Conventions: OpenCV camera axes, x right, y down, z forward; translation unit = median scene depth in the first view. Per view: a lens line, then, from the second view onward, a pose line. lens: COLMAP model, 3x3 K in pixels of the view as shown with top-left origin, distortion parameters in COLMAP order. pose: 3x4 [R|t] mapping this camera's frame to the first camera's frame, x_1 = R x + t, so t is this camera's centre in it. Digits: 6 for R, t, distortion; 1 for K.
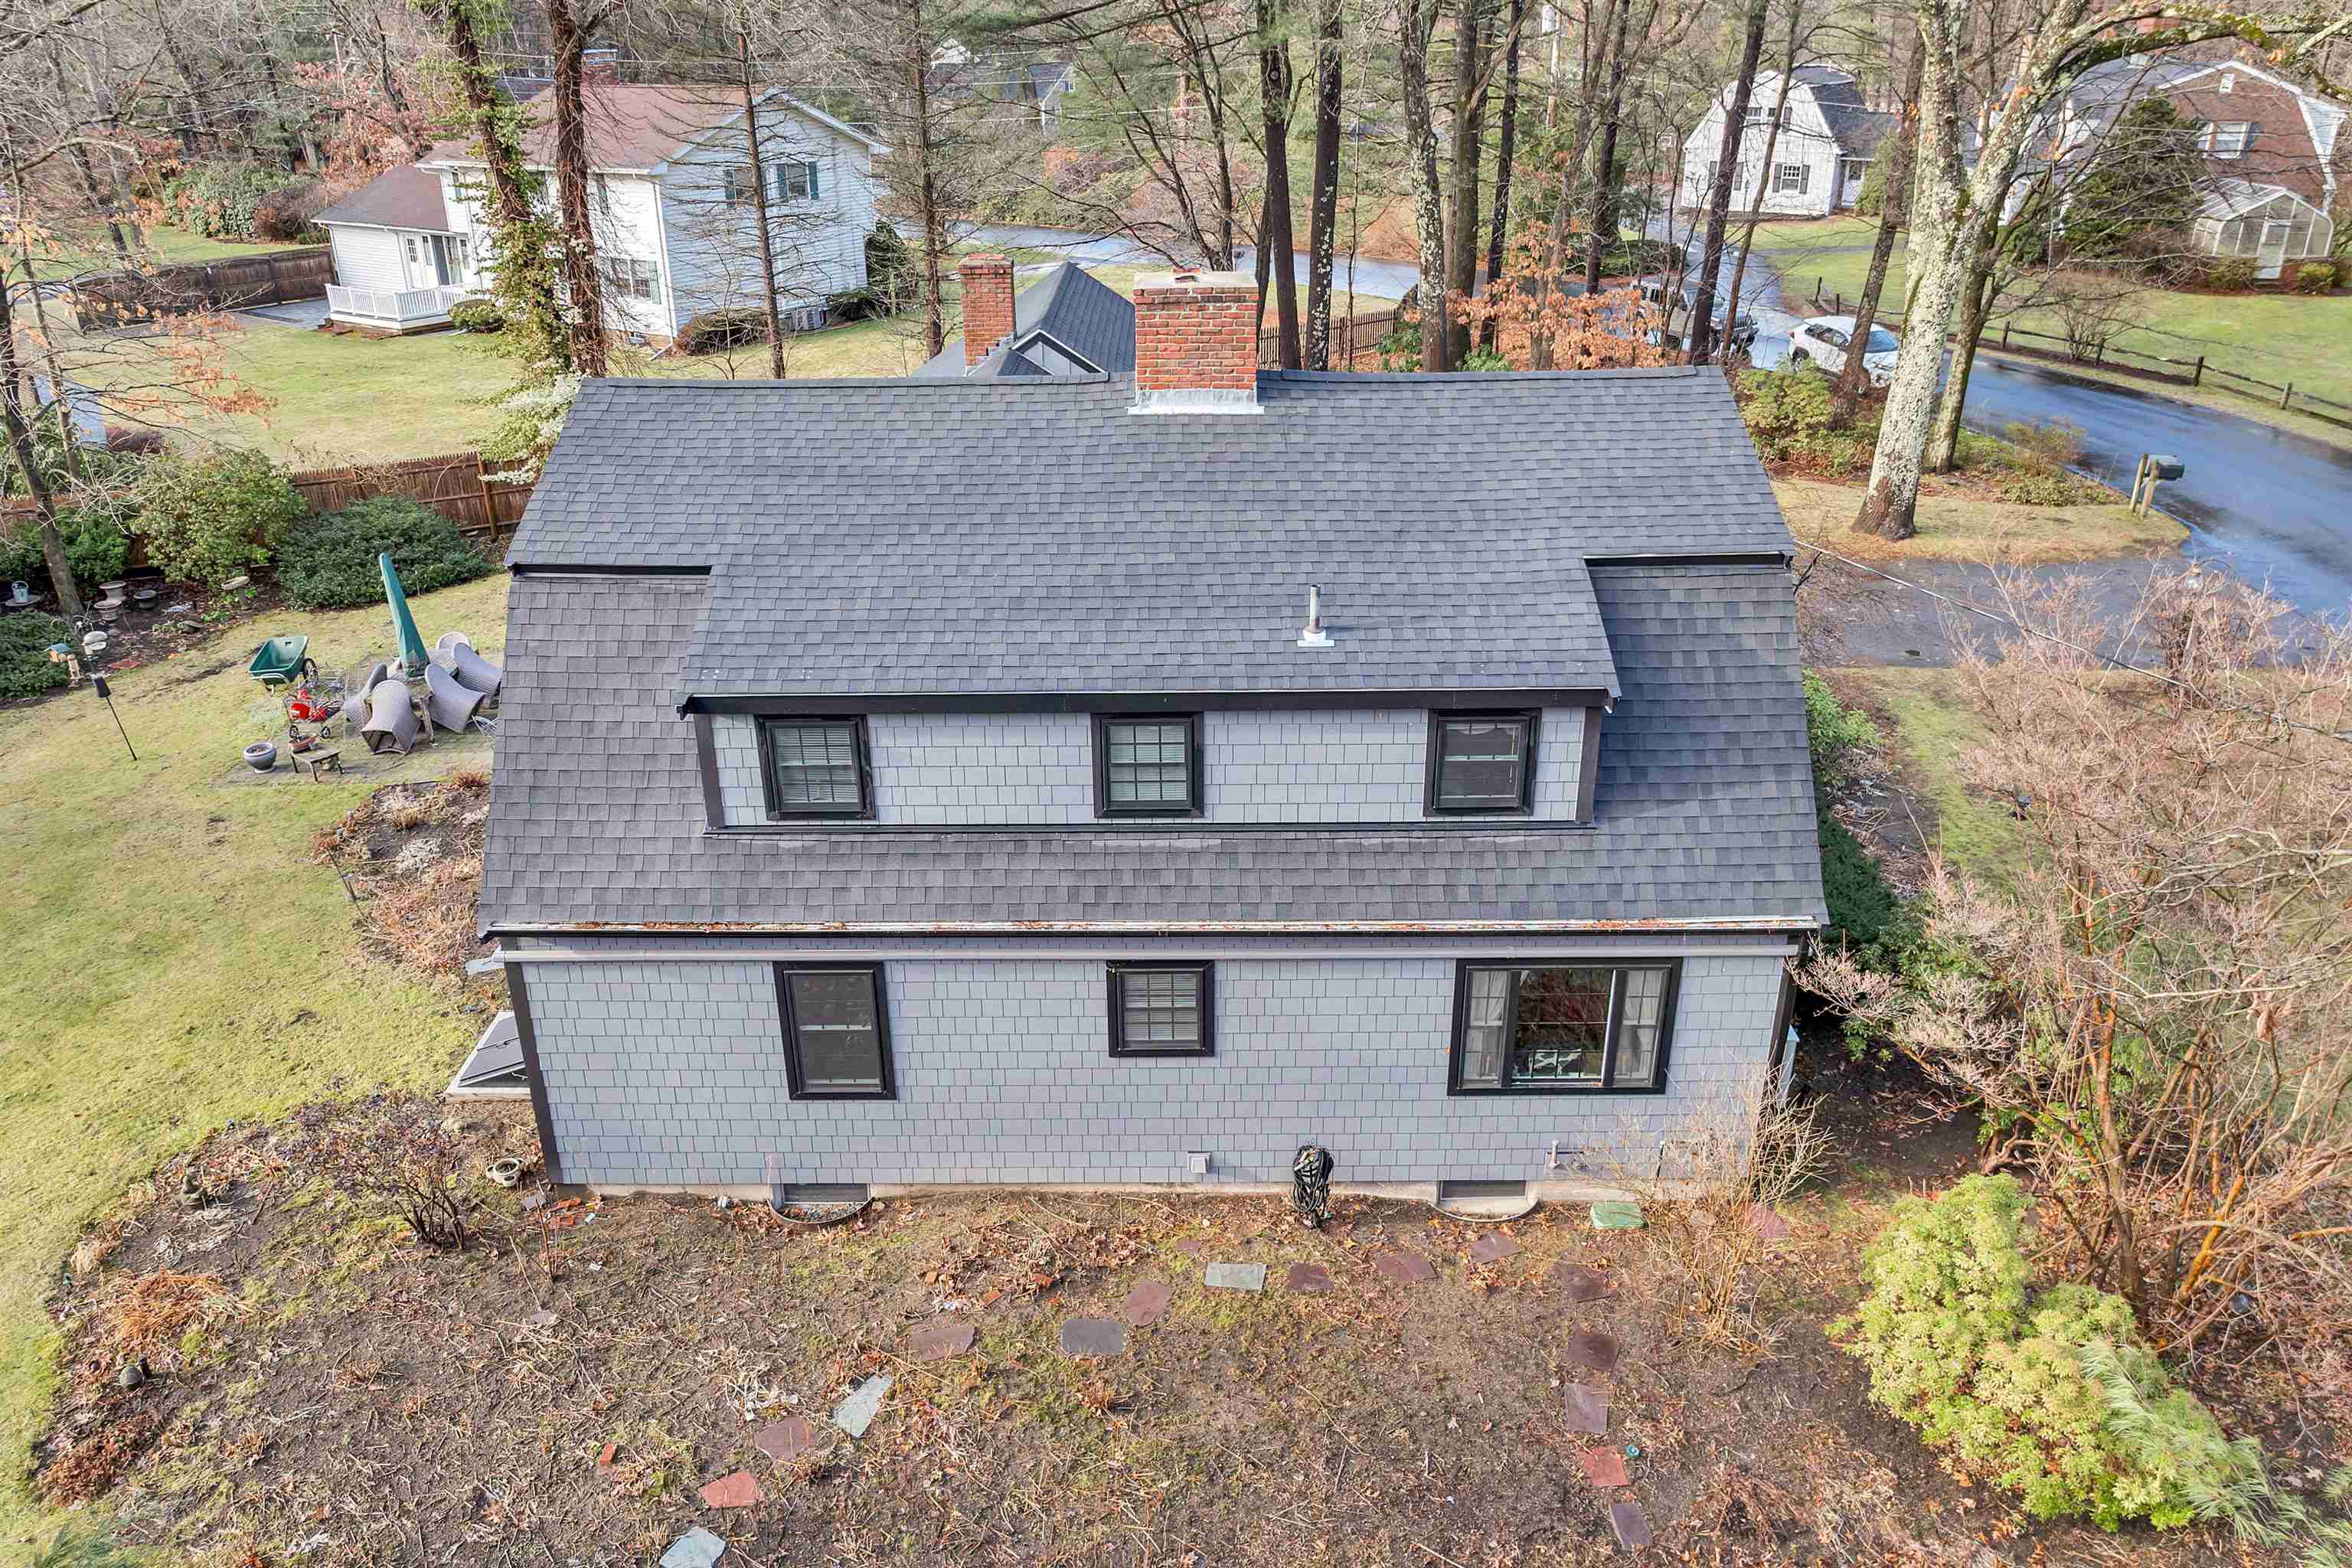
lens RADIAL K [[1679.5, 0, 1176.0], [0, 1679.5, 784.0], [0, 0, 1]] dist [-0.026740, -0.006101]
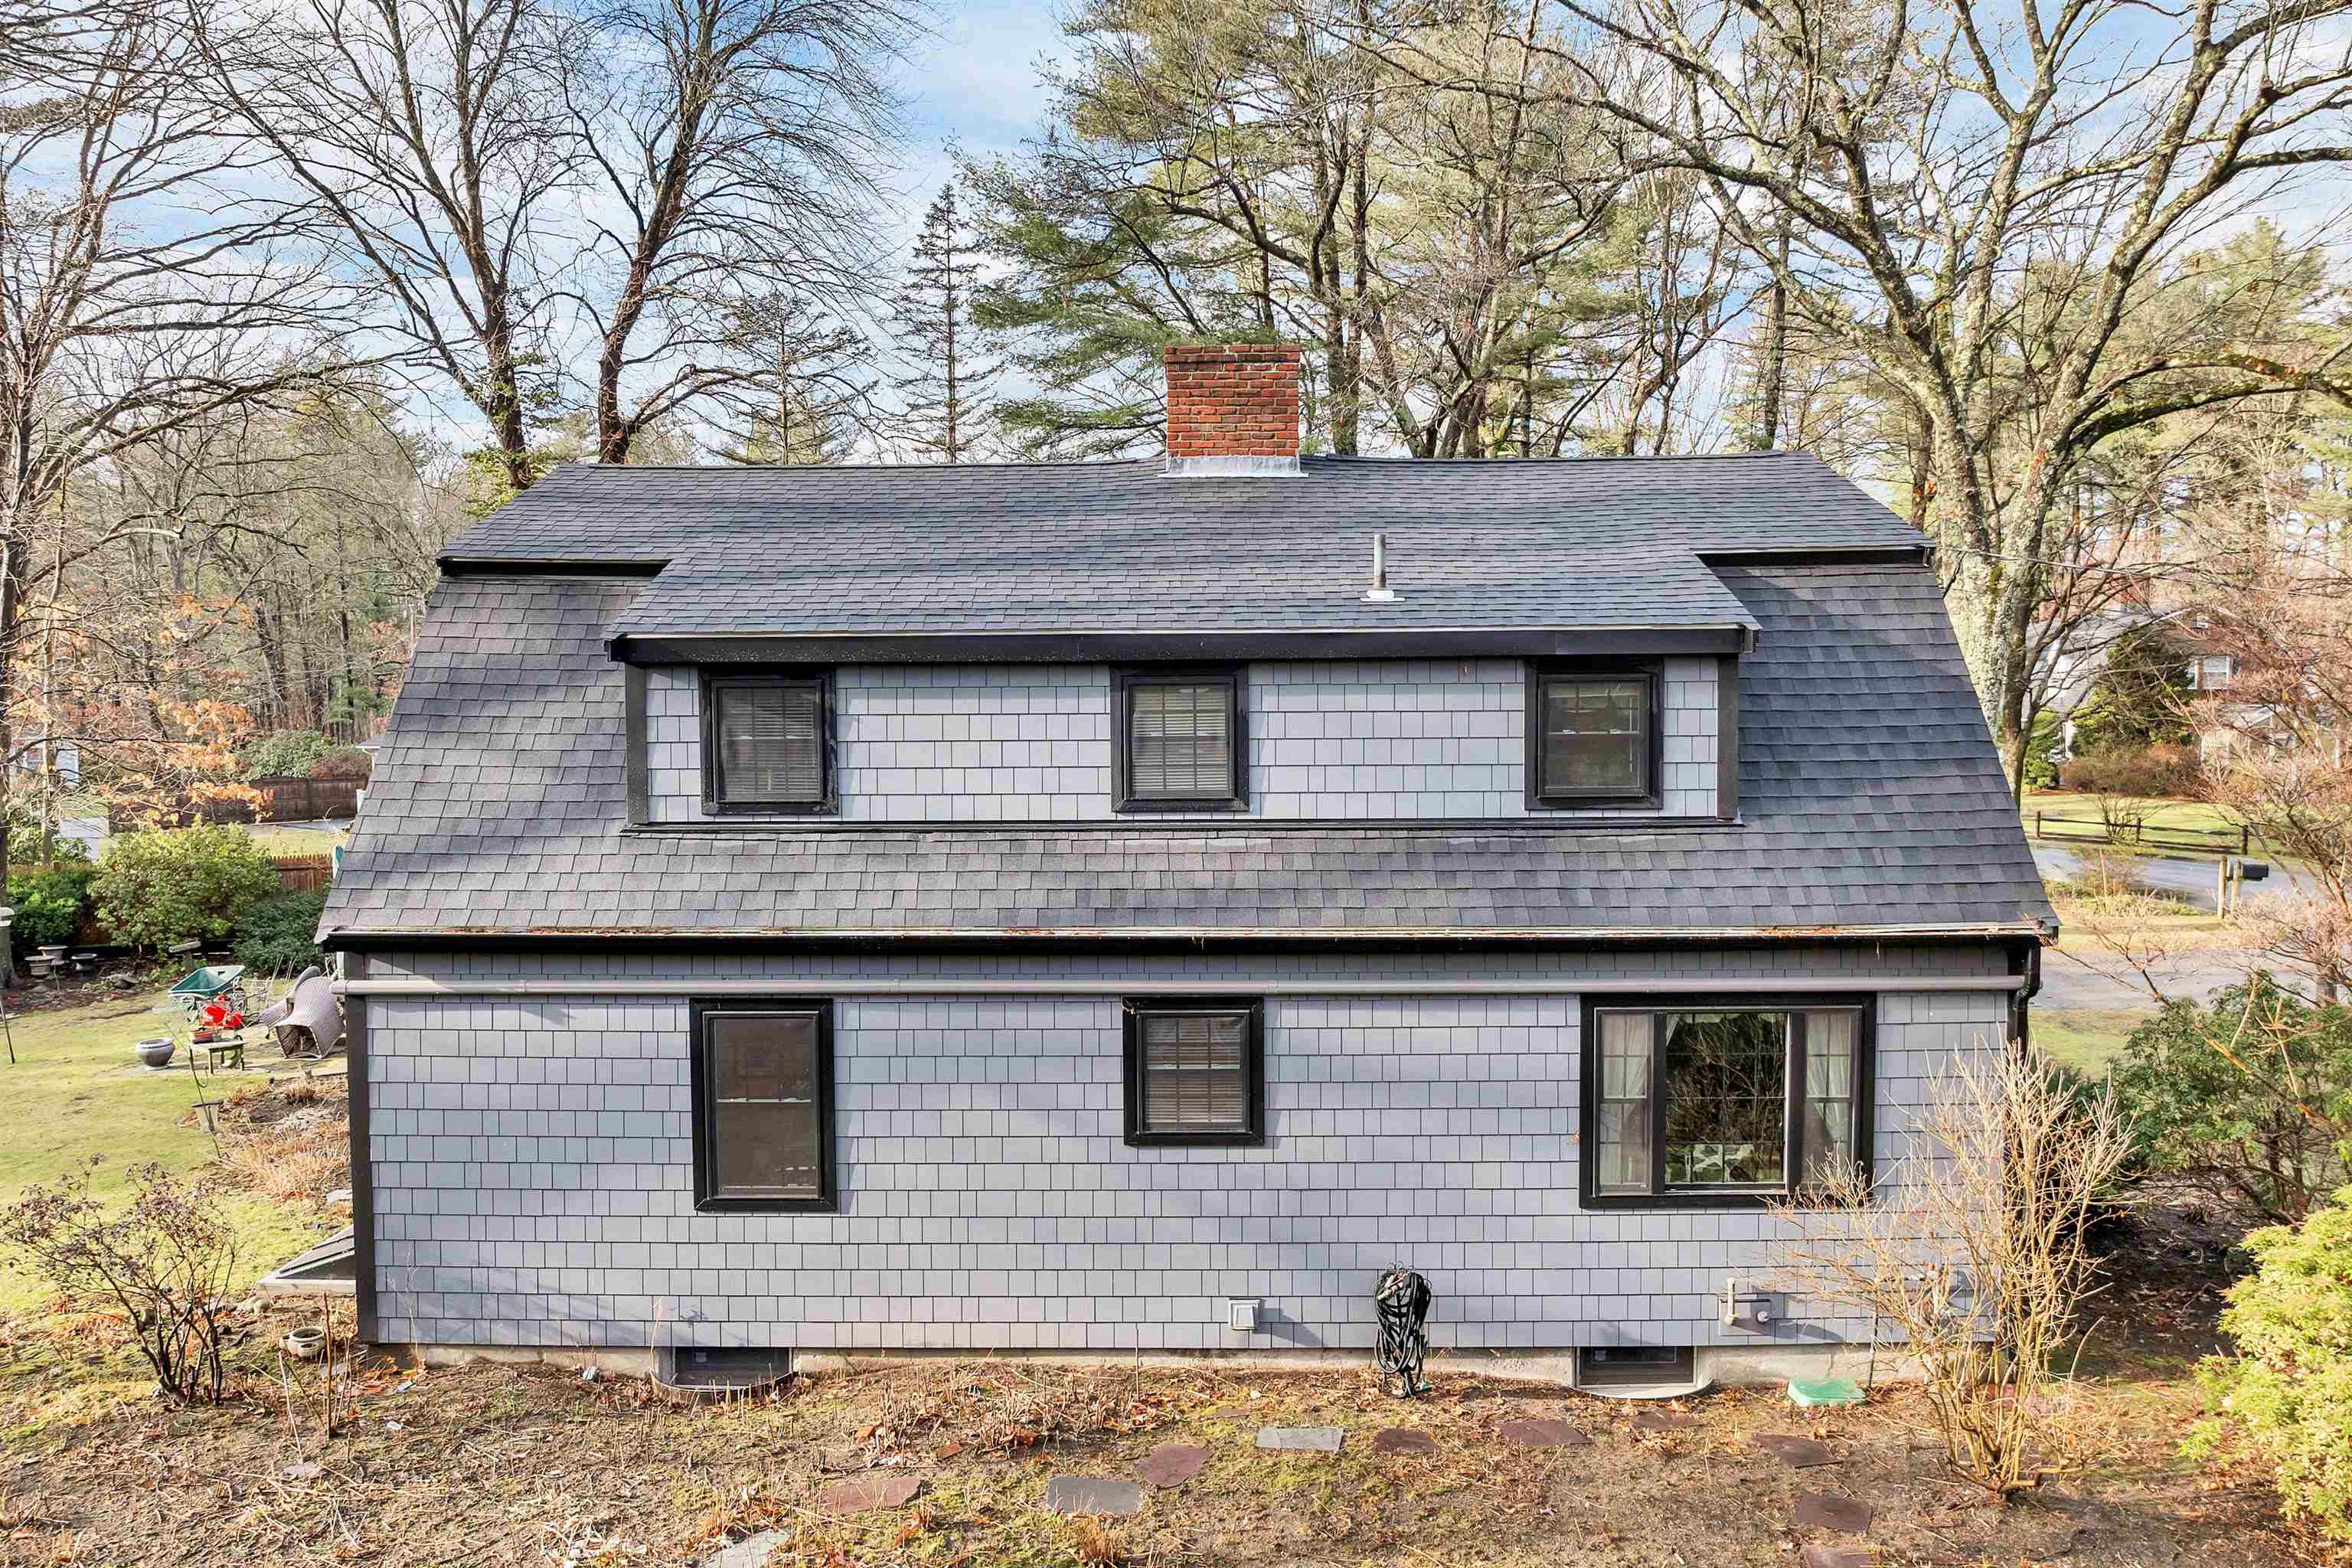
lens RADIAL K [[1688.7, 0, 1176.0], [0, 1688.7, 784.0], [0, 0, 1]] dist [-0.039422, 0.003091]
pose [[0.999932, 0.002825, -0.011281, -0.008905], [-0.006812, 0.928491, -0.371293, 0.298189], [0.009426, 0.371344, 0.928447, 0.247130]]
